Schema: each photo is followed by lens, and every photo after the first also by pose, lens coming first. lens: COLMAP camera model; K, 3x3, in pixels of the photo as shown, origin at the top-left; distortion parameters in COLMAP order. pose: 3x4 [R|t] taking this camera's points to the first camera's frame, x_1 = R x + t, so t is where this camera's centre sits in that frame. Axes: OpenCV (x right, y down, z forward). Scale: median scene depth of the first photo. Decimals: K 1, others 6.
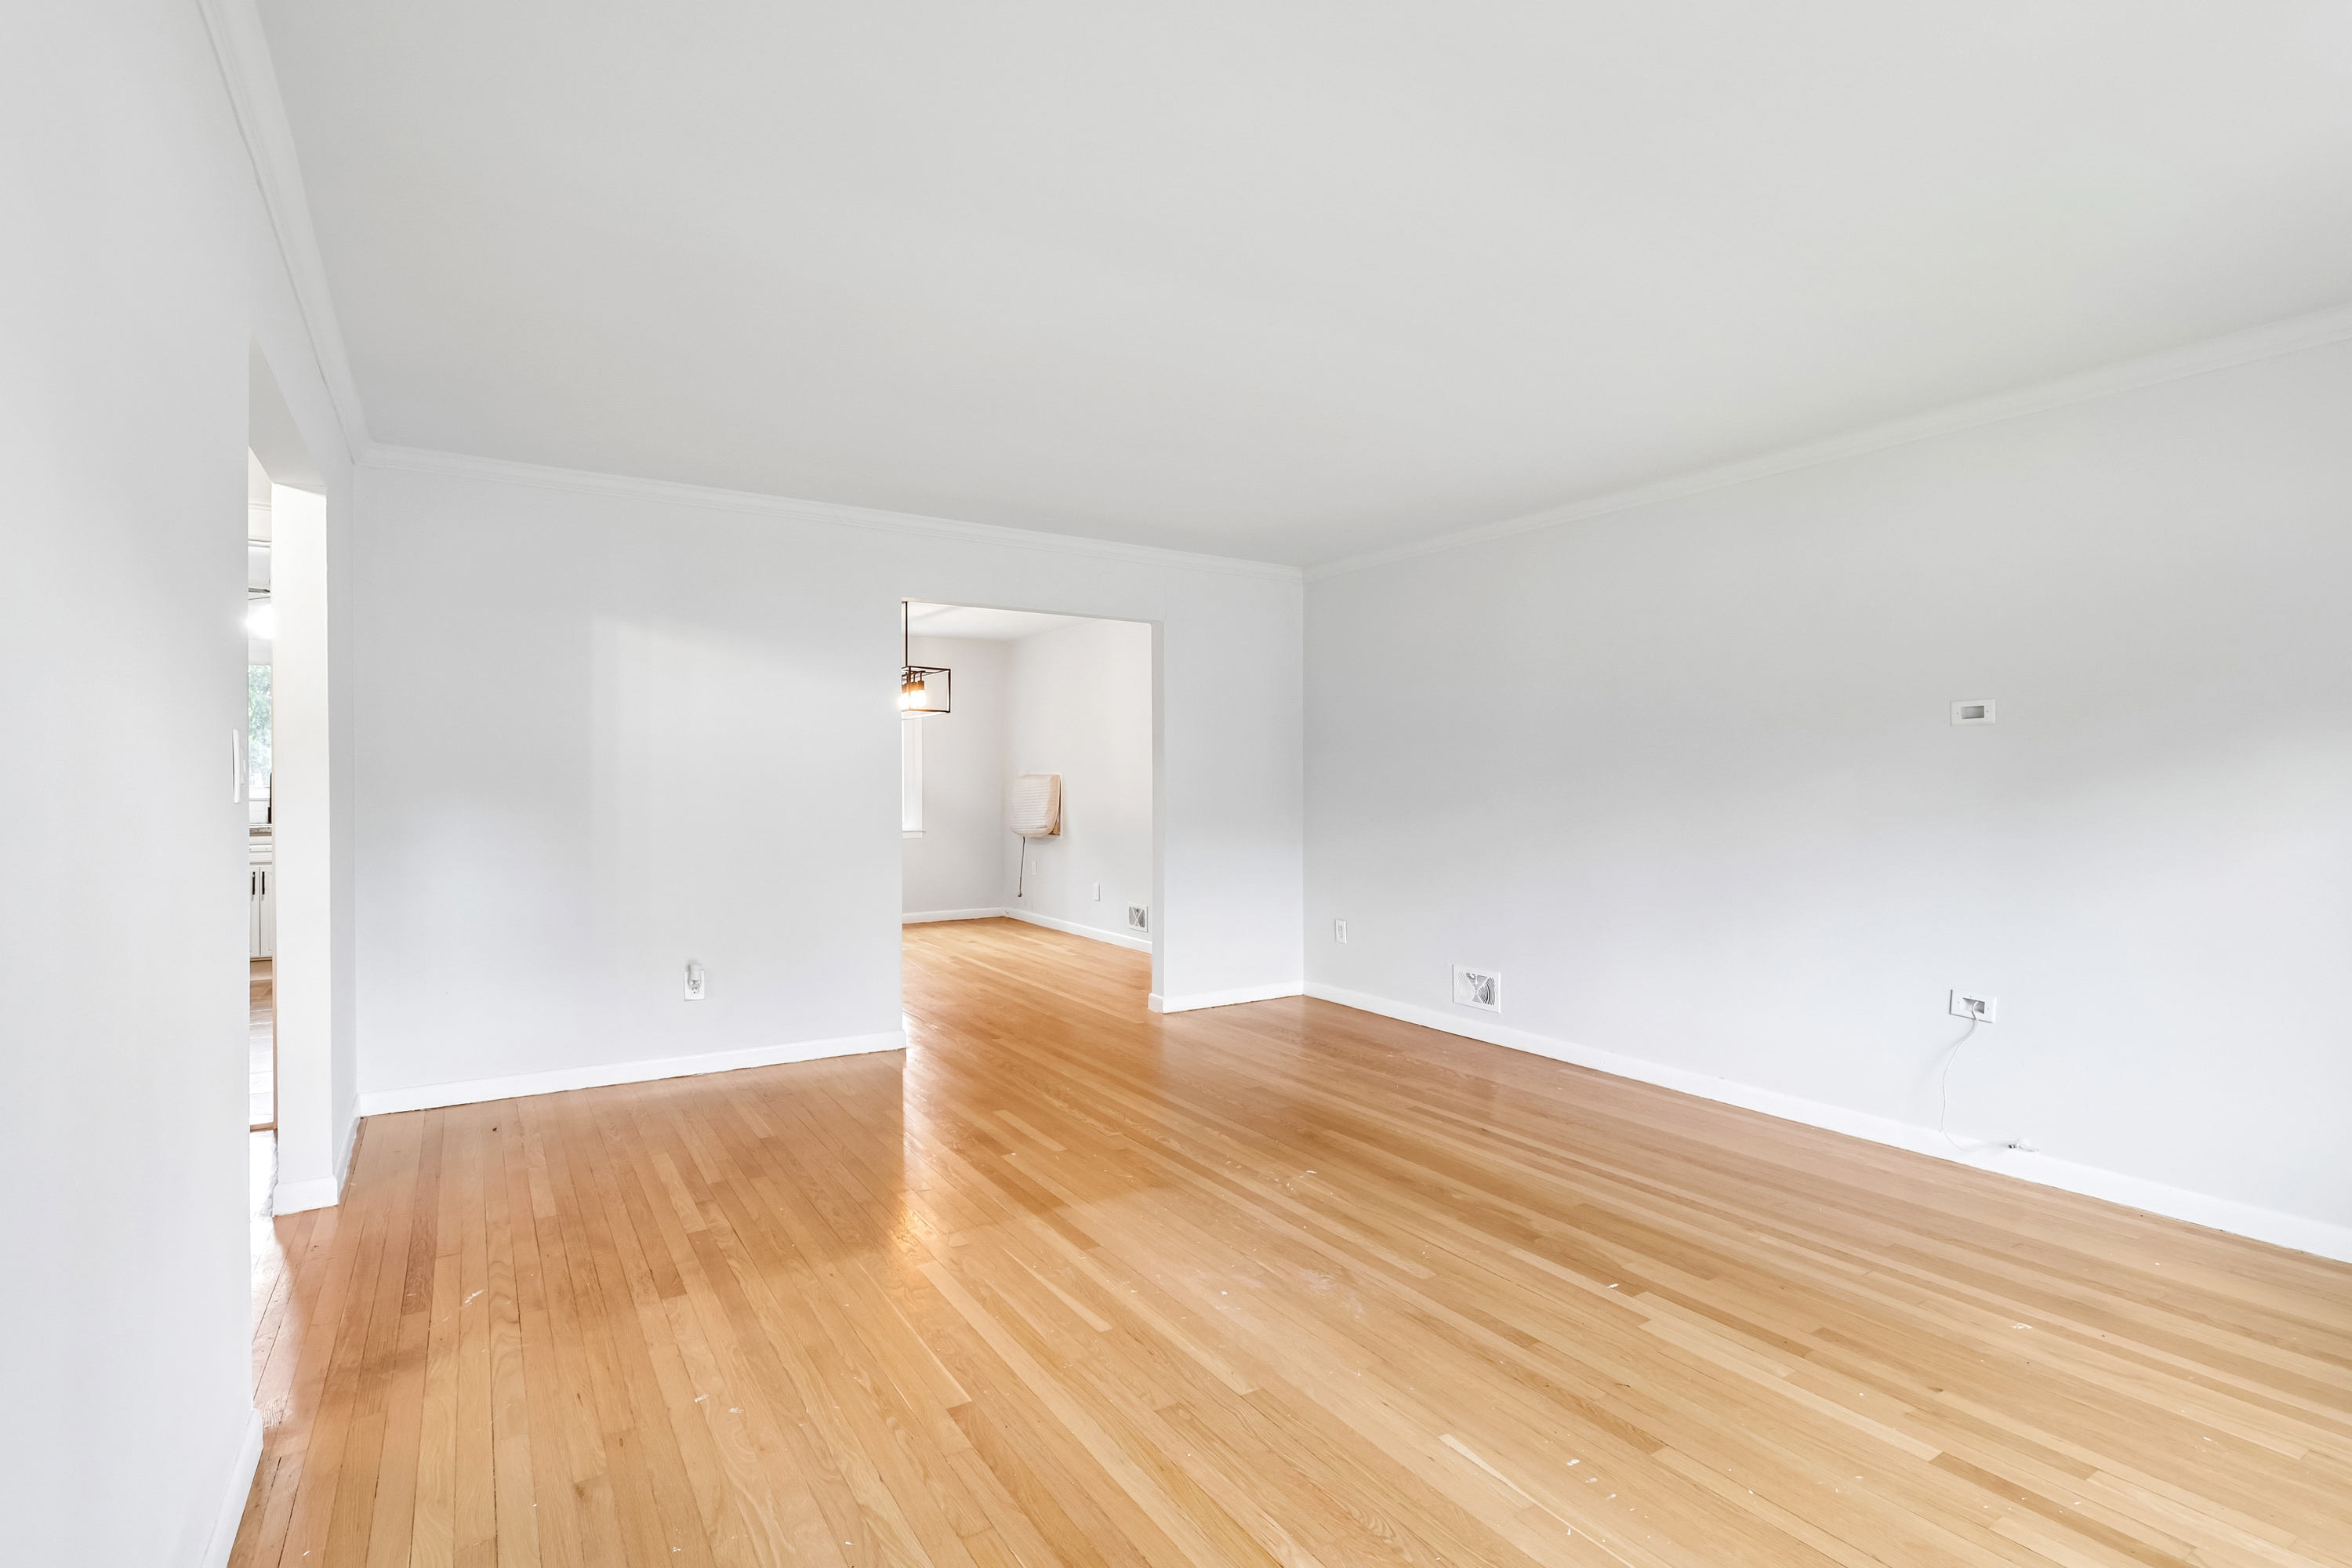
lens RADIAL K [[1119.0, 0, 1172.8], [0, 1119.0, 787.9], [0, 0, 1]] dist [-0.001096, 0.002404]
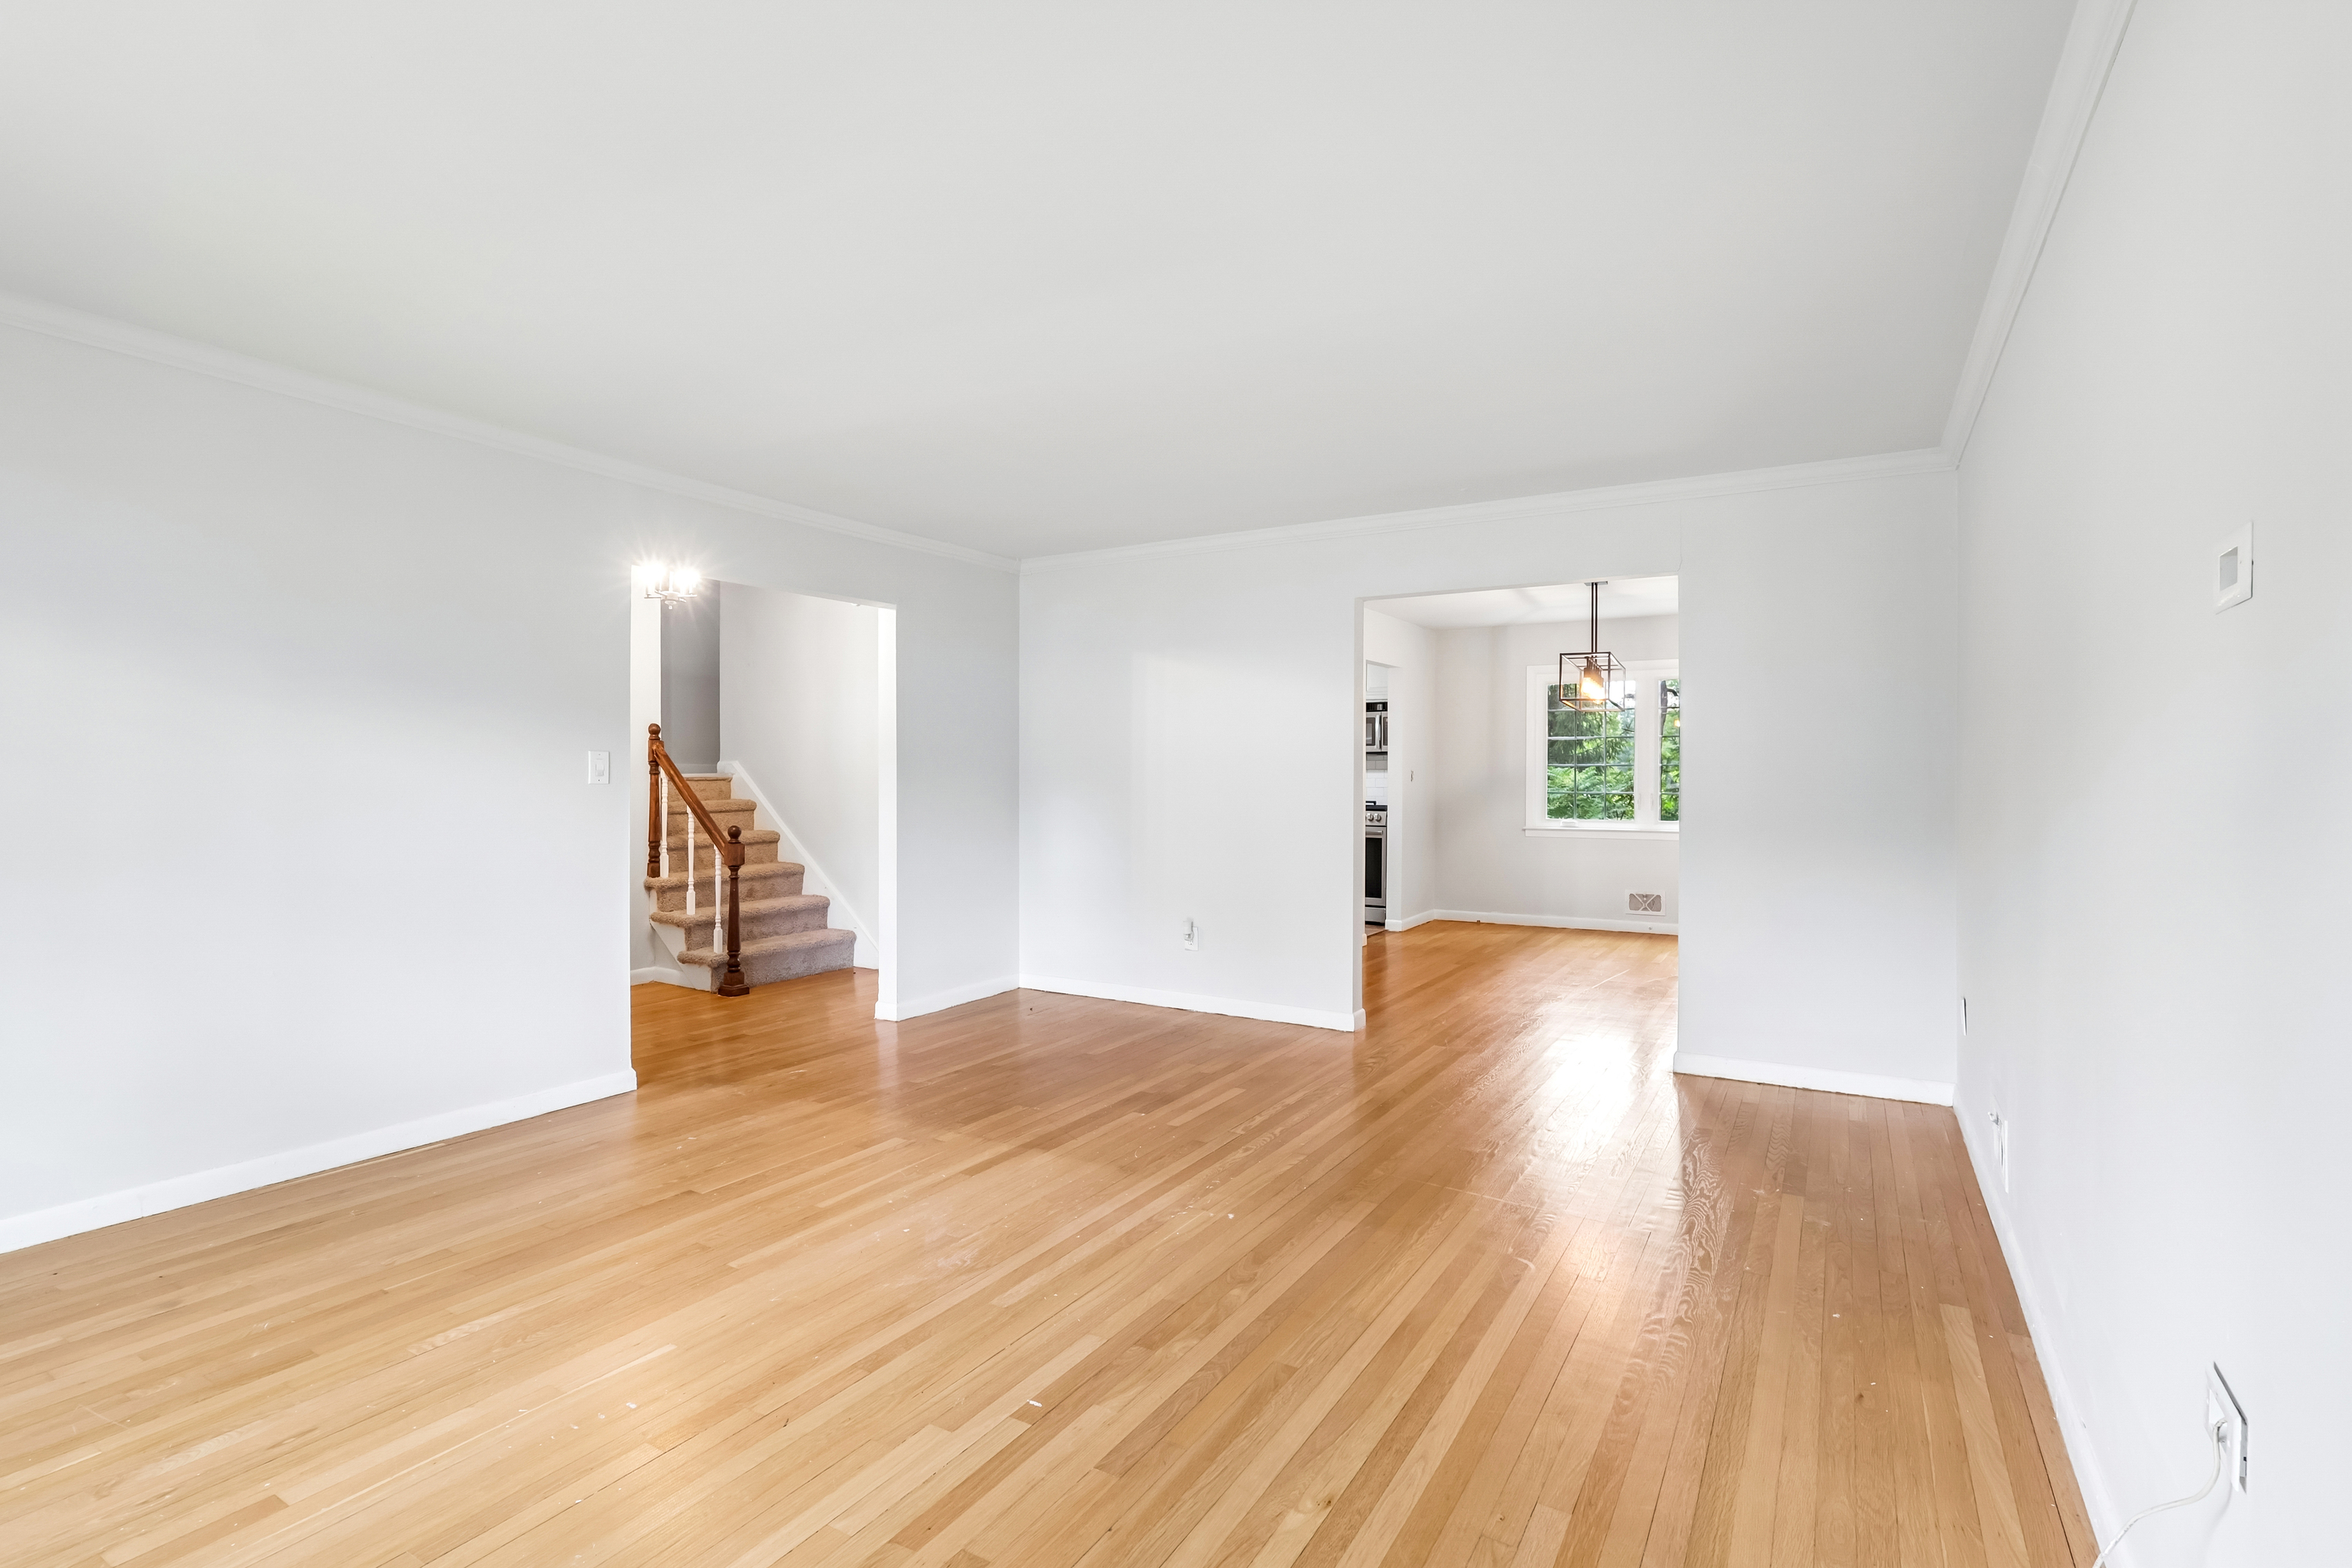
lens RADIAL K [[1119.0, 0, 1183.2], [0, 1119.0, 773.1], [0, 0, 1]] dist [-0.001096, 0.002404]
pose [[0.445714, -0.002553, -0.895172, 1.026150], [-0.003903, 0.999981, -0.004795, -0.002096], [0.895167, 0.005631, 0.445696, 0.651774]]
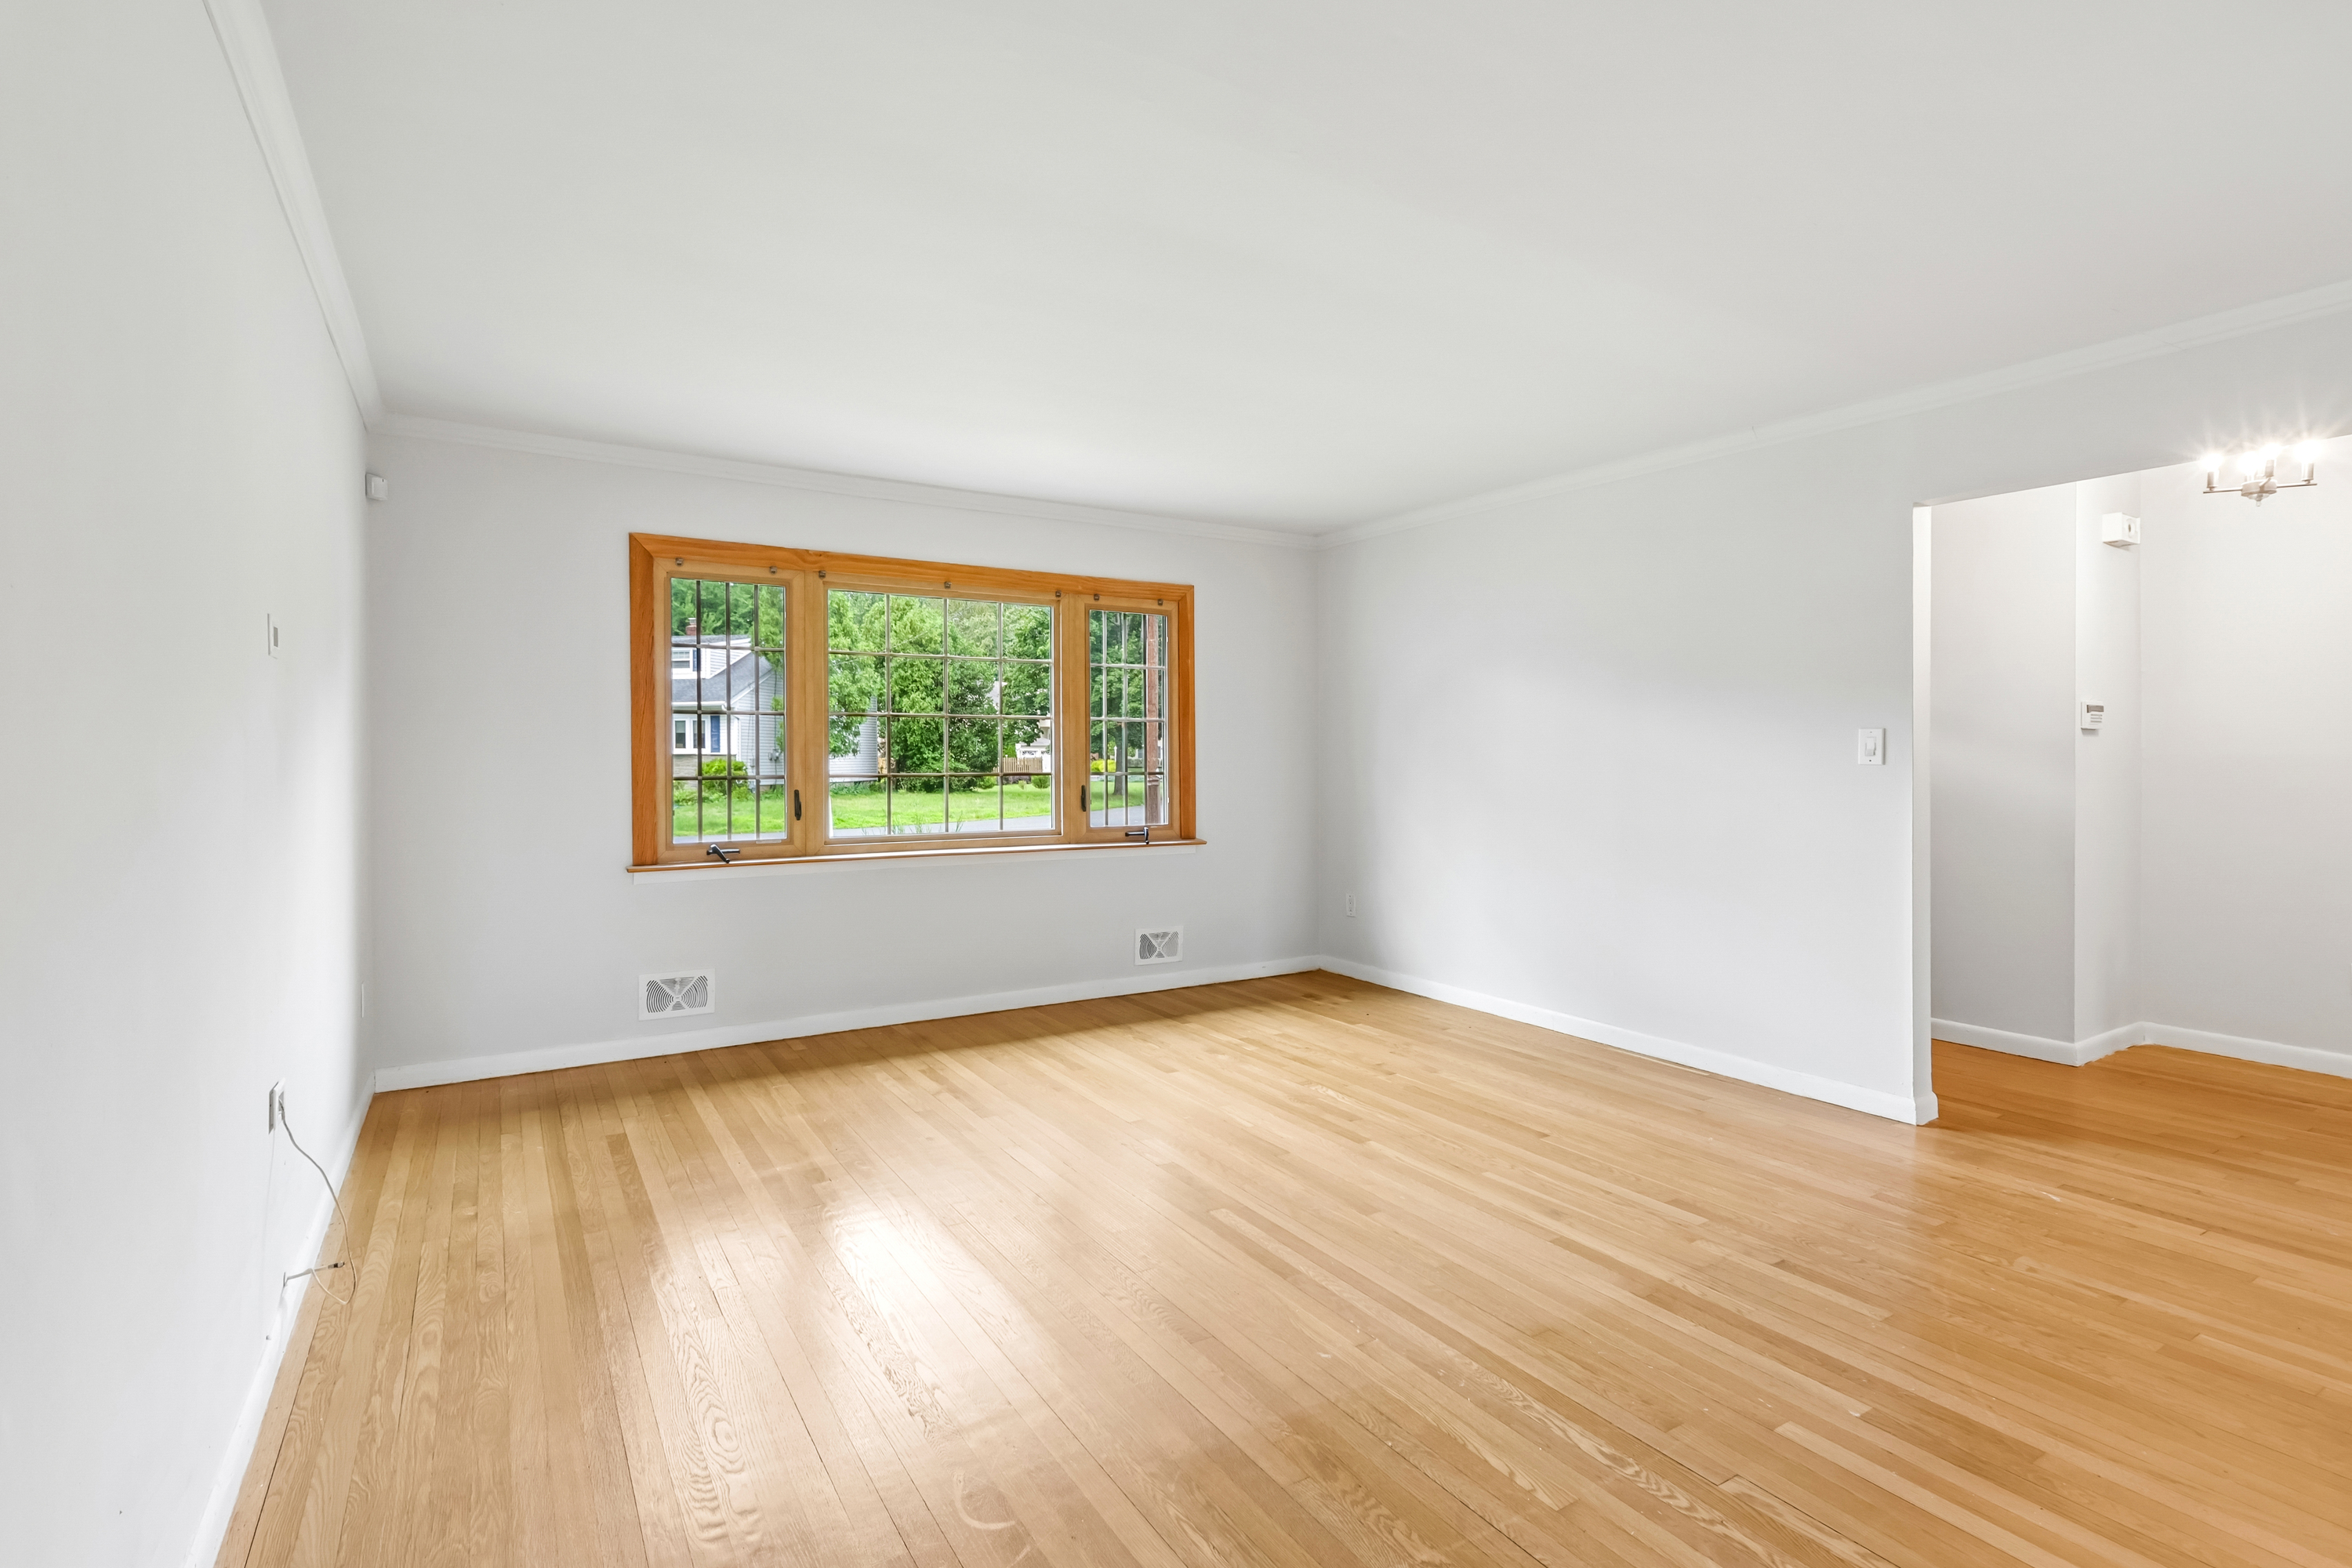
lens RADIAL K [[1119.0, 0, 1158.6], [0, 1119.0, 763.9], [0, 0, 1]] dist [-0.001096, 0.002404]
pose [[-0.999595, 0.000164, 0.028452, 0.232327], [0.000609, 0.999878, 0.015638, -0.012705], [-0.028446, 0.015649, -0.999473, 1.880044]]
